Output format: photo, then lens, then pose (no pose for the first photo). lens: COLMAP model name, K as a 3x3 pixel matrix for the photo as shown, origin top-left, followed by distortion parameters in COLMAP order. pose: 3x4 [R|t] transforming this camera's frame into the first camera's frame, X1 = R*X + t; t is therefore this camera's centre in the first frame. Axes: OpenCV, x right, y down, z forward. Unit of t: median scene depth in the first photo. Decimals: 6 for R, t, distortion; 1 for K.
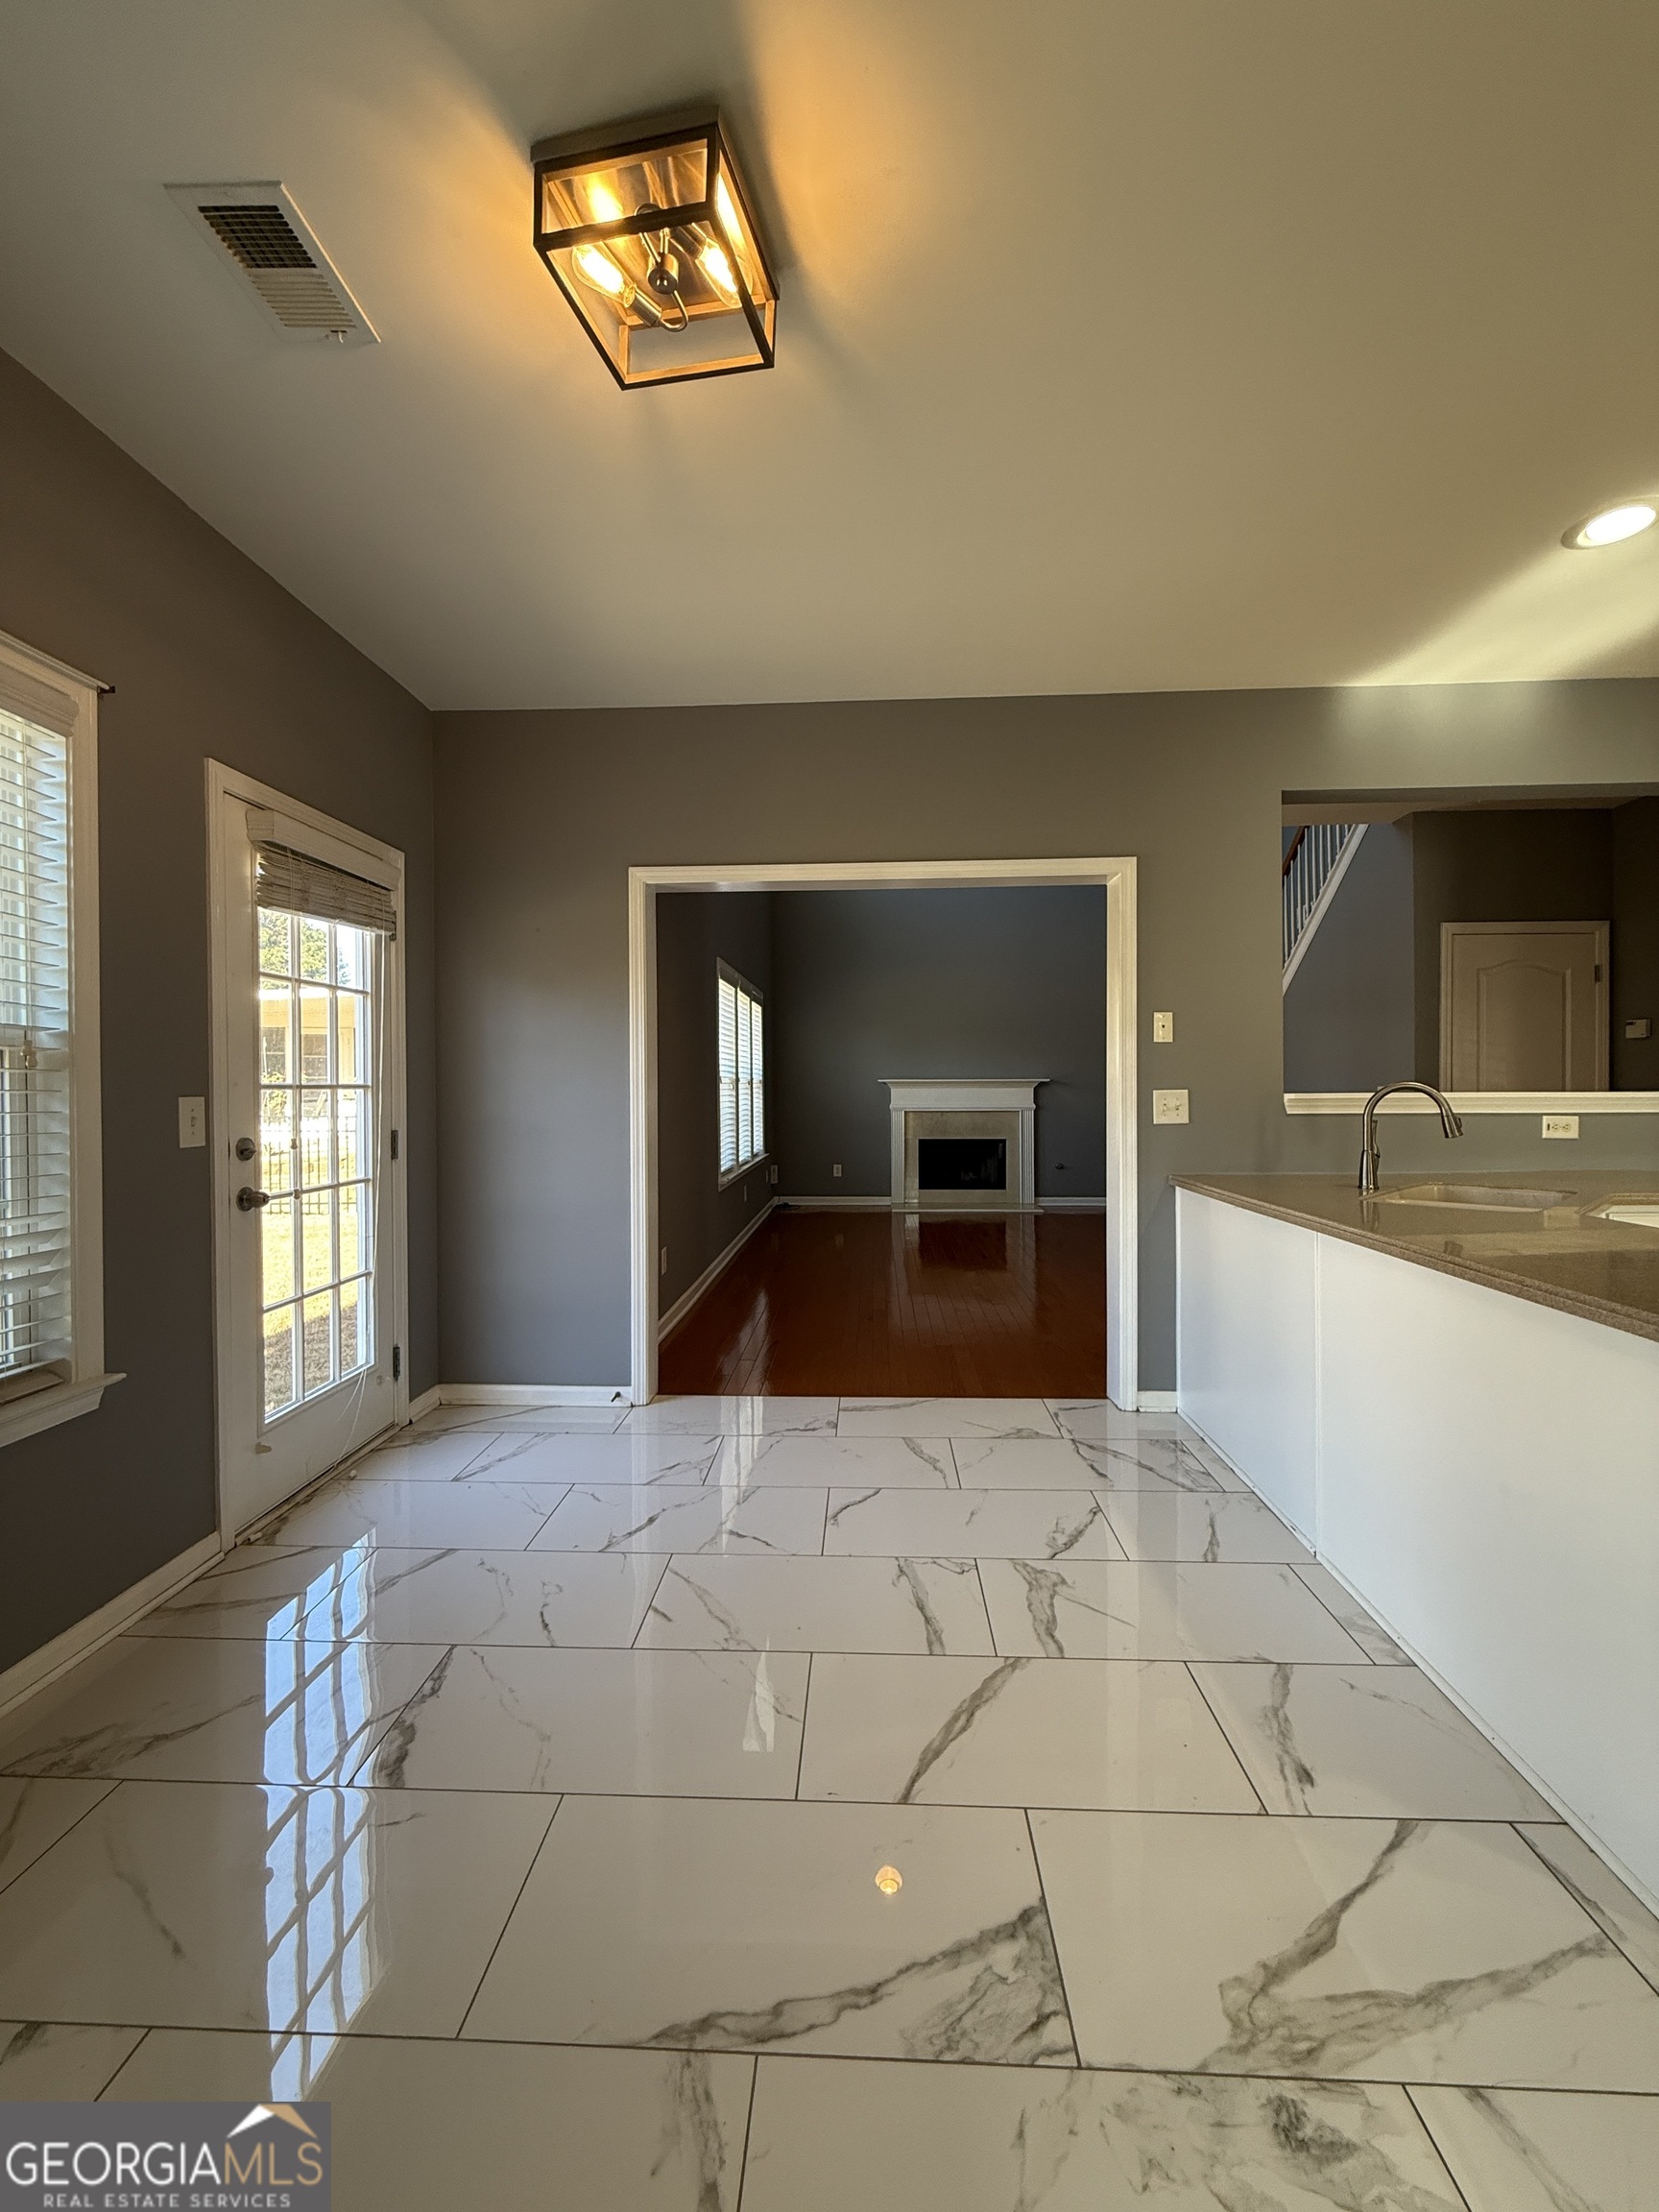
lens RADIAL K [[881.6, 0, 831.7], [0, 881.6, 1095.9], [0, 0, 1]] dist [-0.001997, 0.000272]
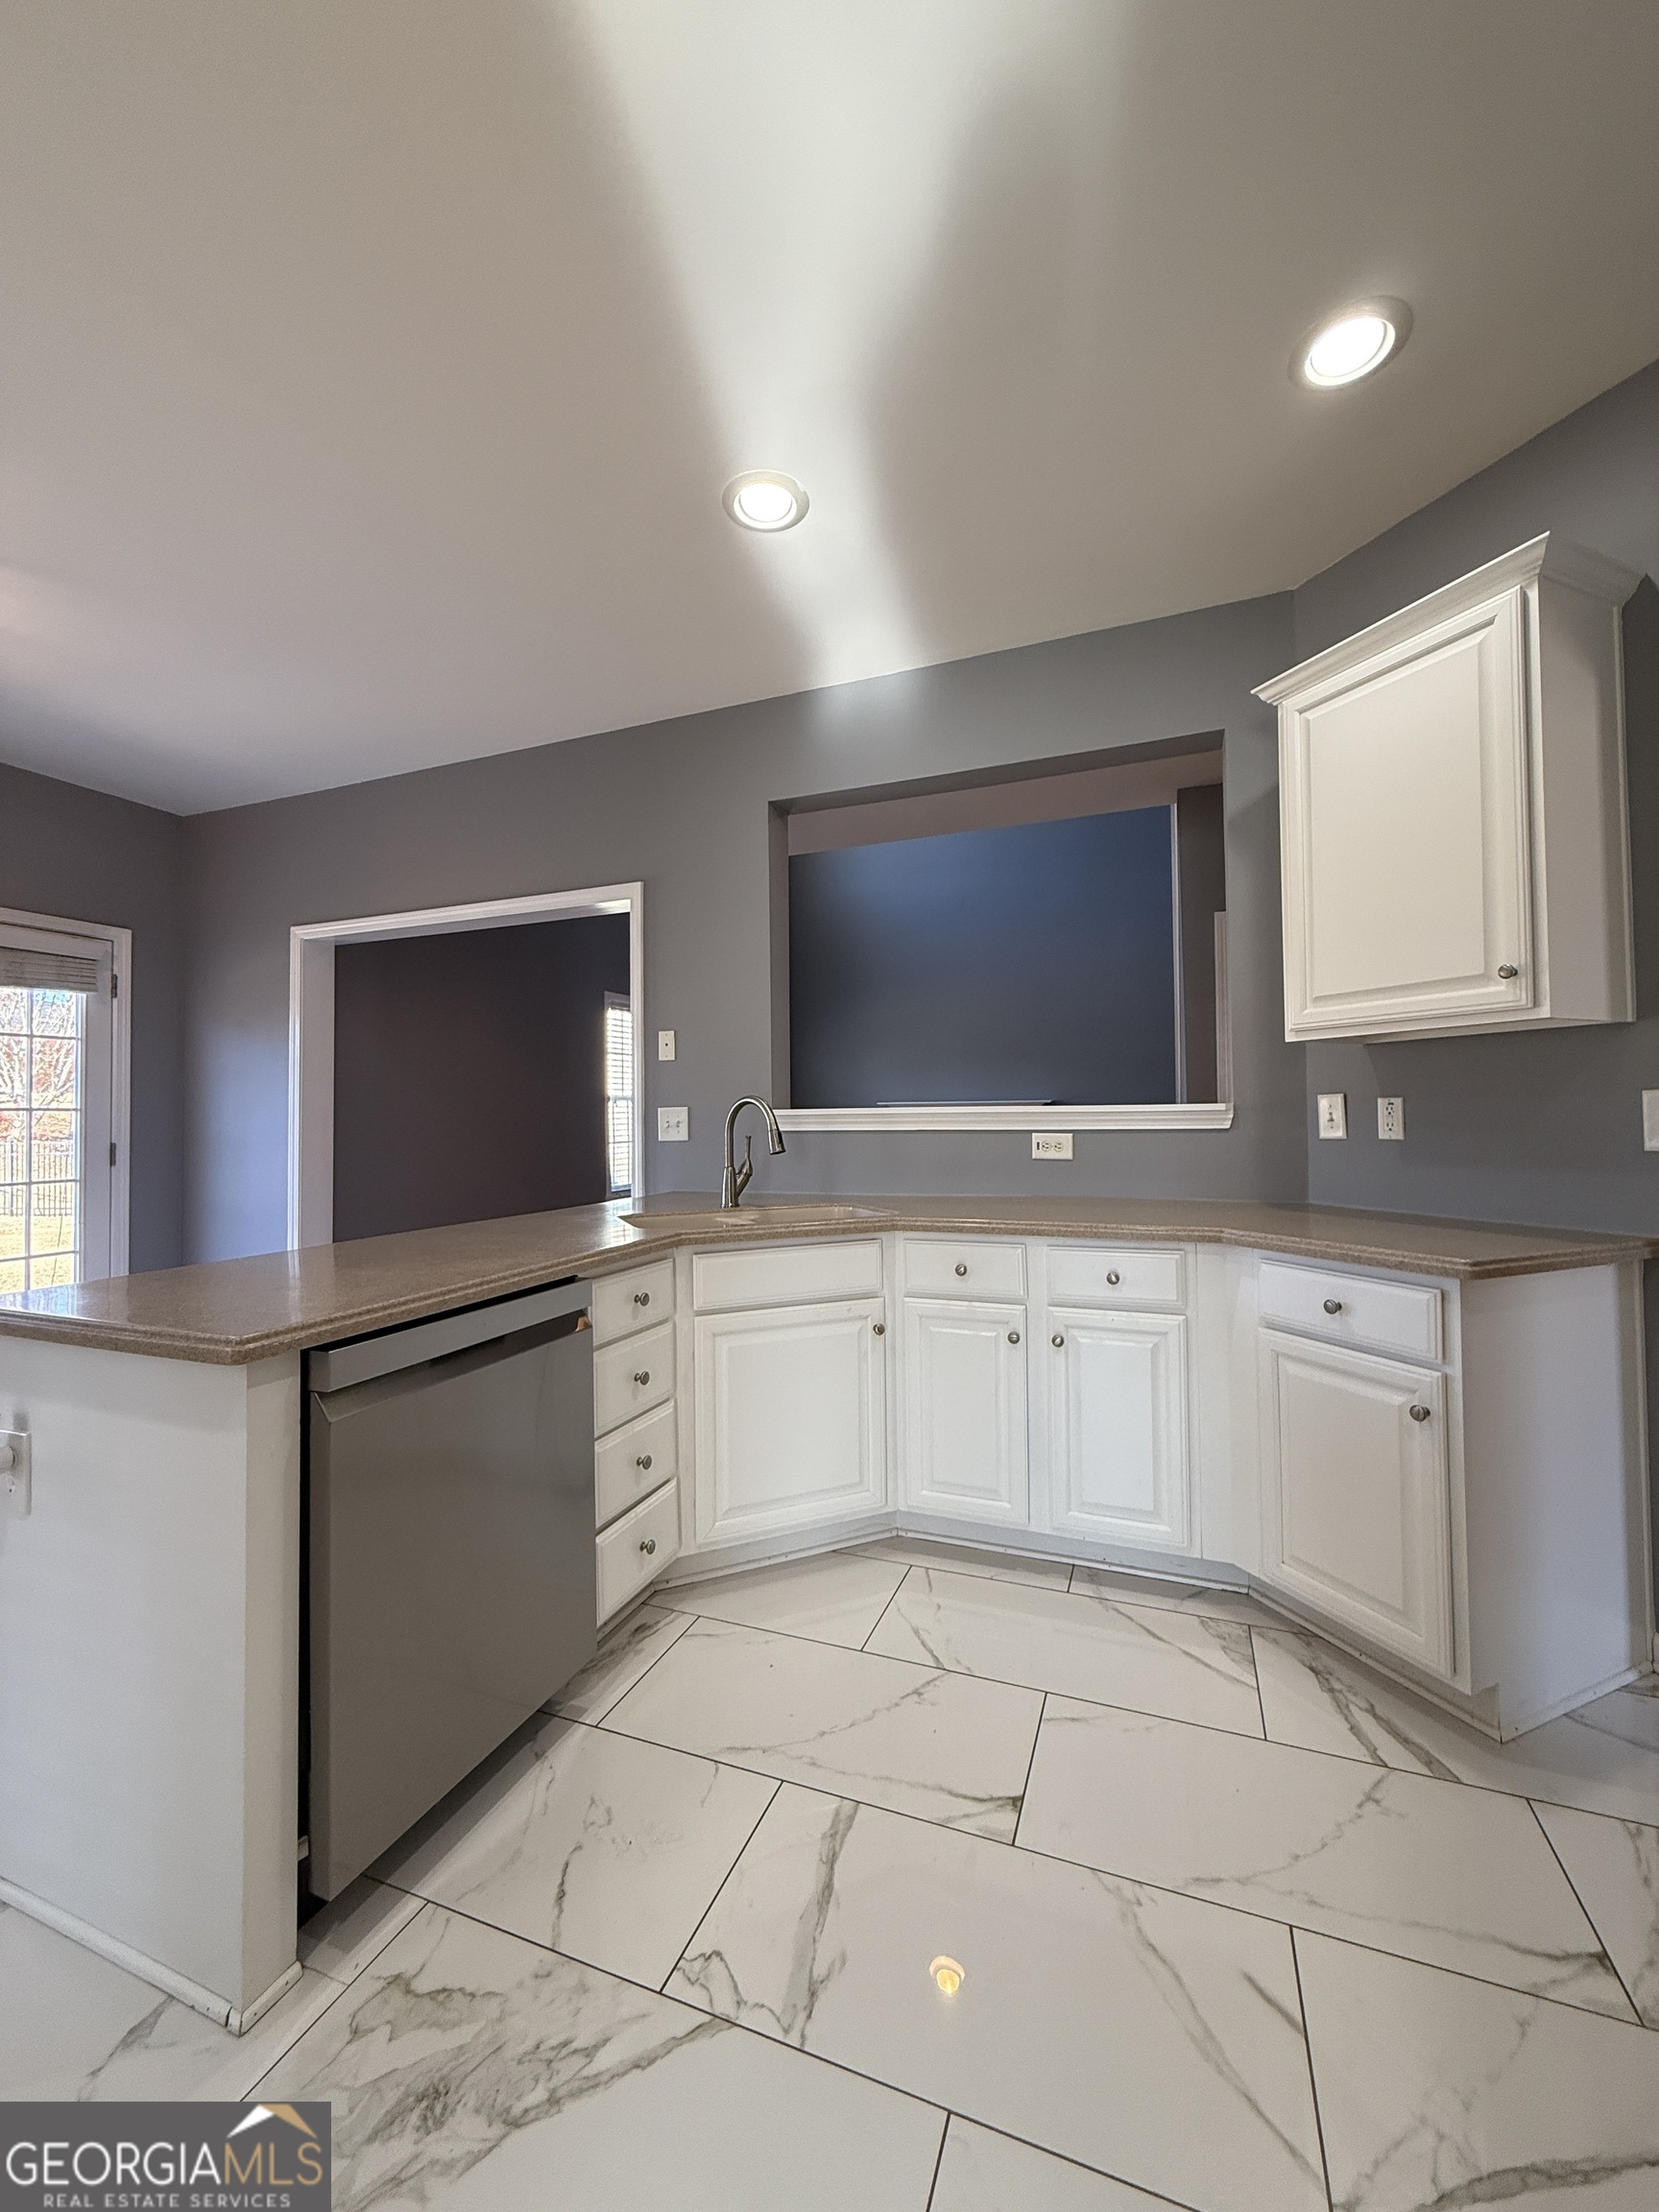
lens RADIAL K [[881.6, 0, 830.2], [0, 881.6, 1095.5], [0, 0, 1]] dist [-0.001997, 0.000272]
pose [[0.947610, -0.013183, -0.319159, 0.897220], [0.003352, 0.999503, -0.031331, 0.012136], [0.319413, 0.028620, 0.947183, 0.103453]]
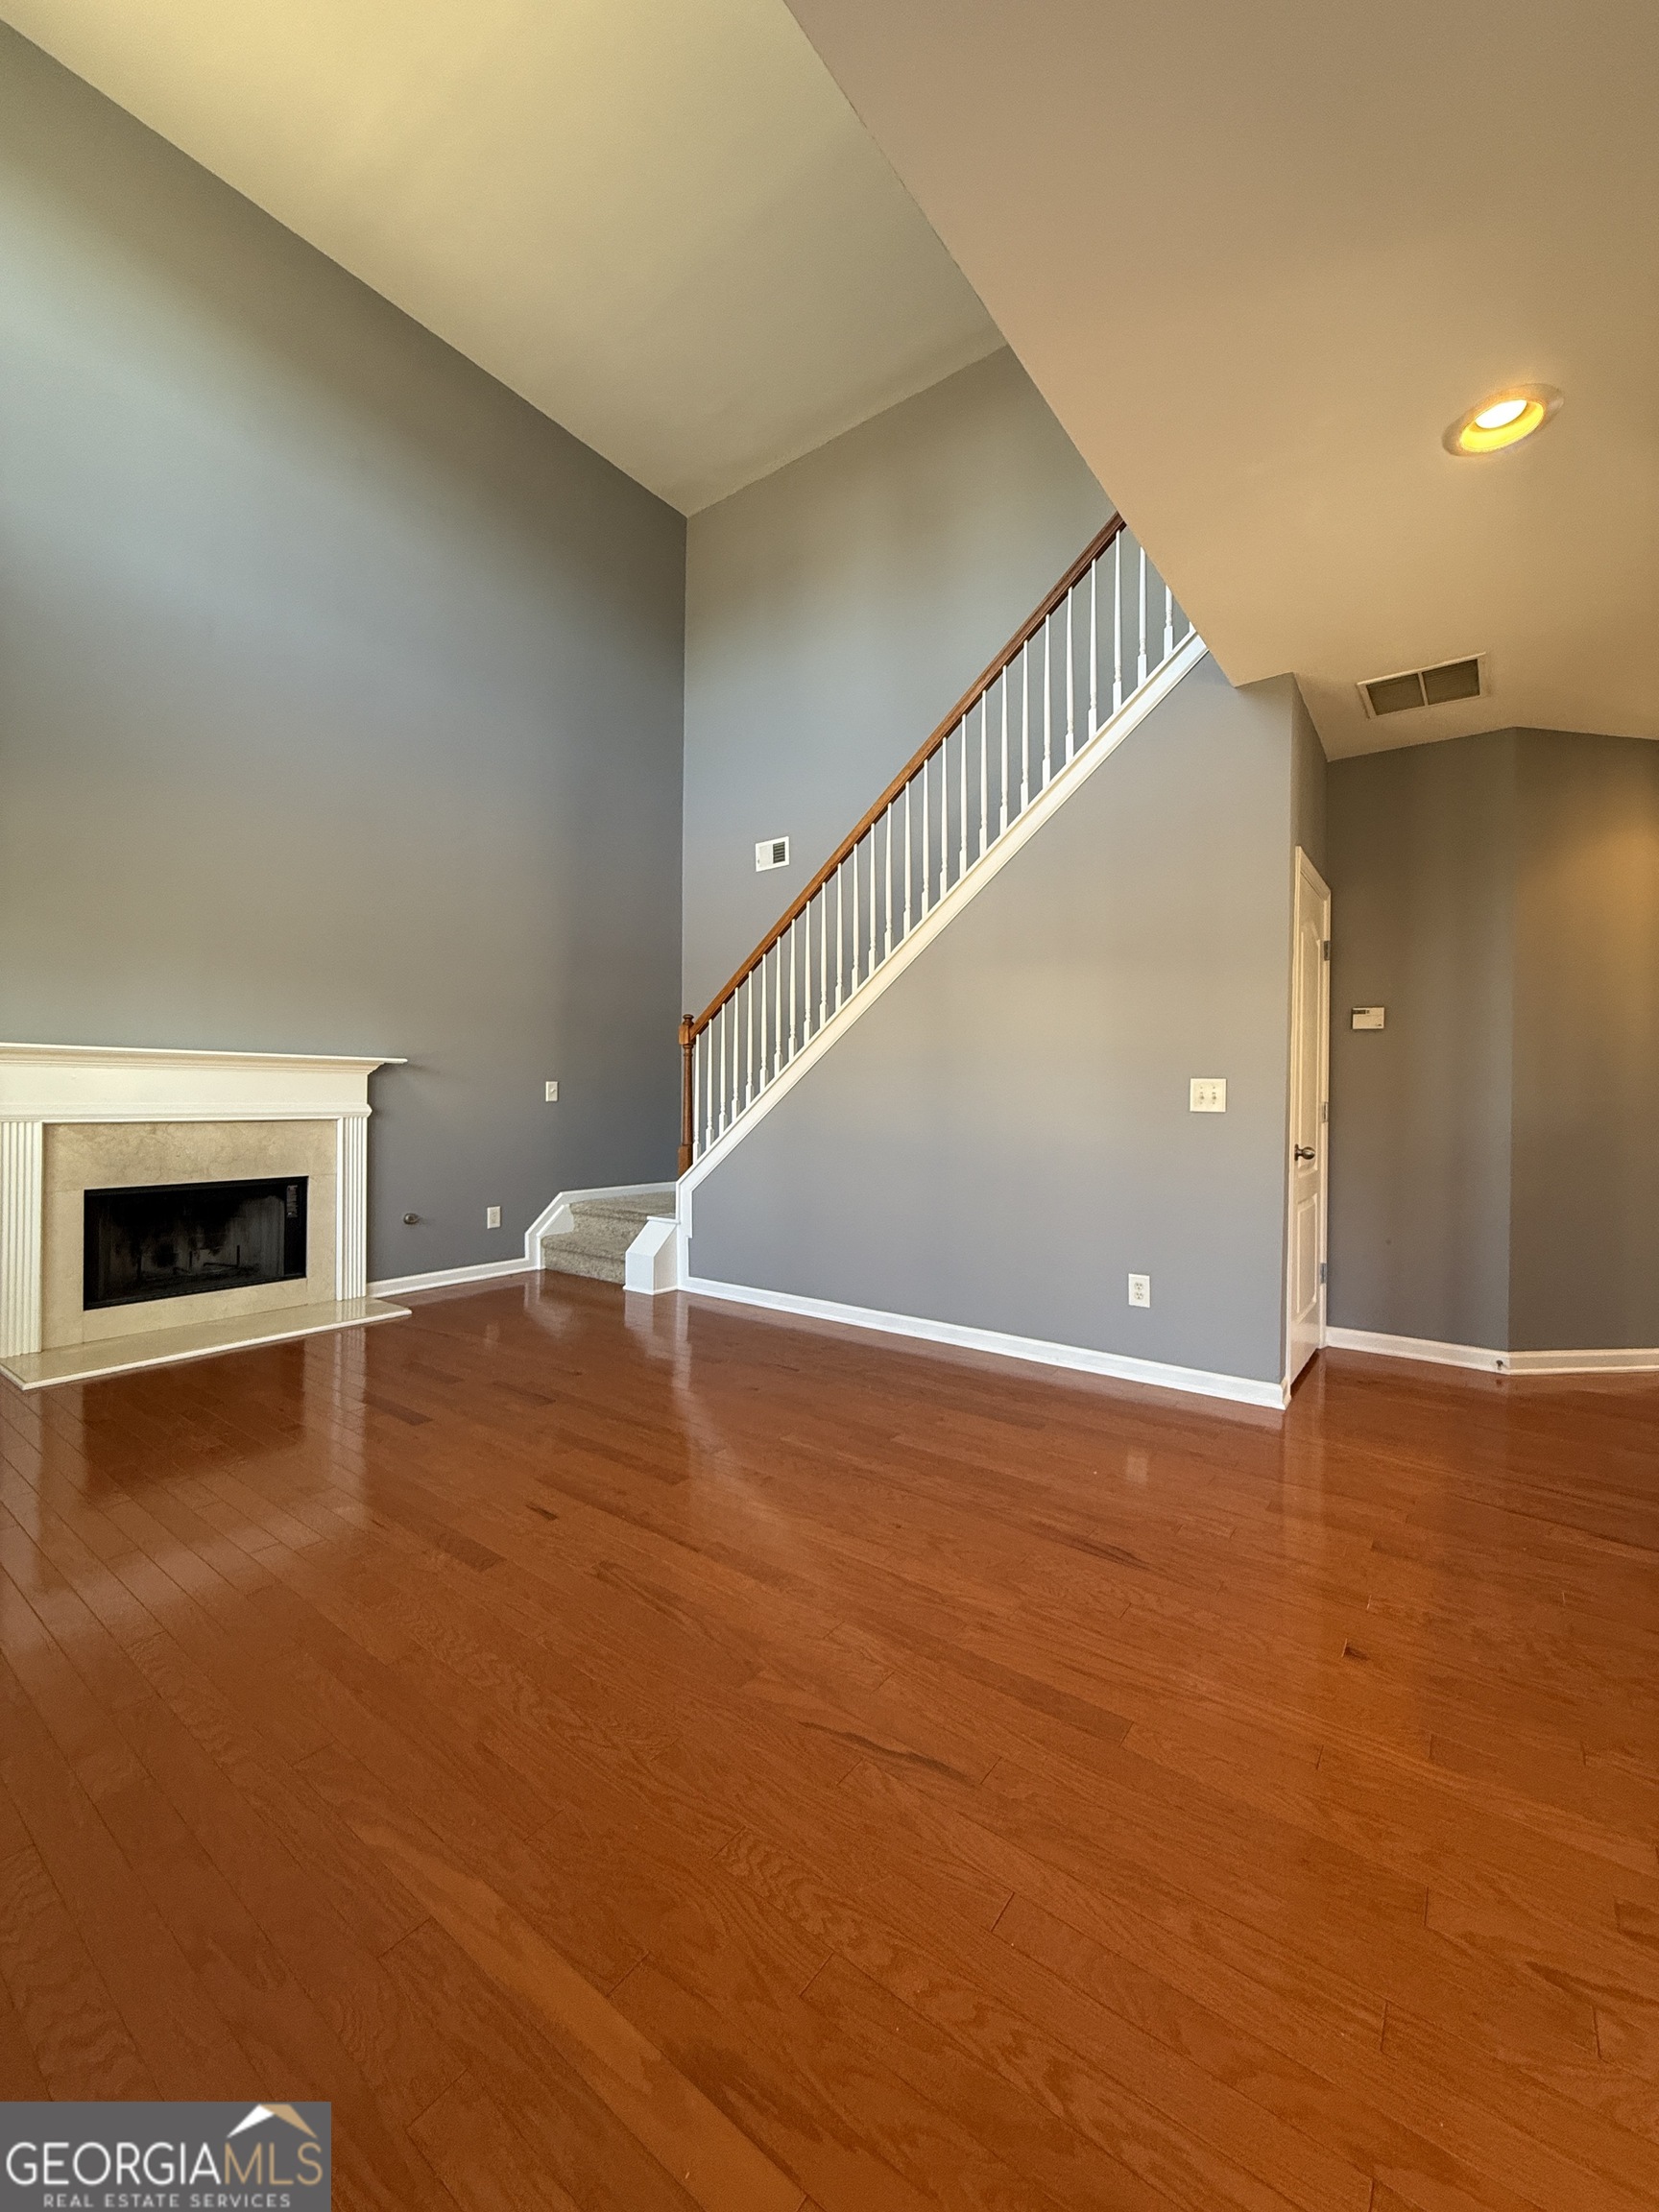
lens RADIAL K [[881.6, 0, 830.3], [0, 881.6, 1096.6], [0, 0, 1]] dist [-0.001997, 0.000272]
pose [[0.564161, 0.007065, 0.825635, -0.048382], [-0.006798, 0.999969, -0.003911, 0.003982], [-0.825637, -0.003406, 0.564191, 0.497997]]
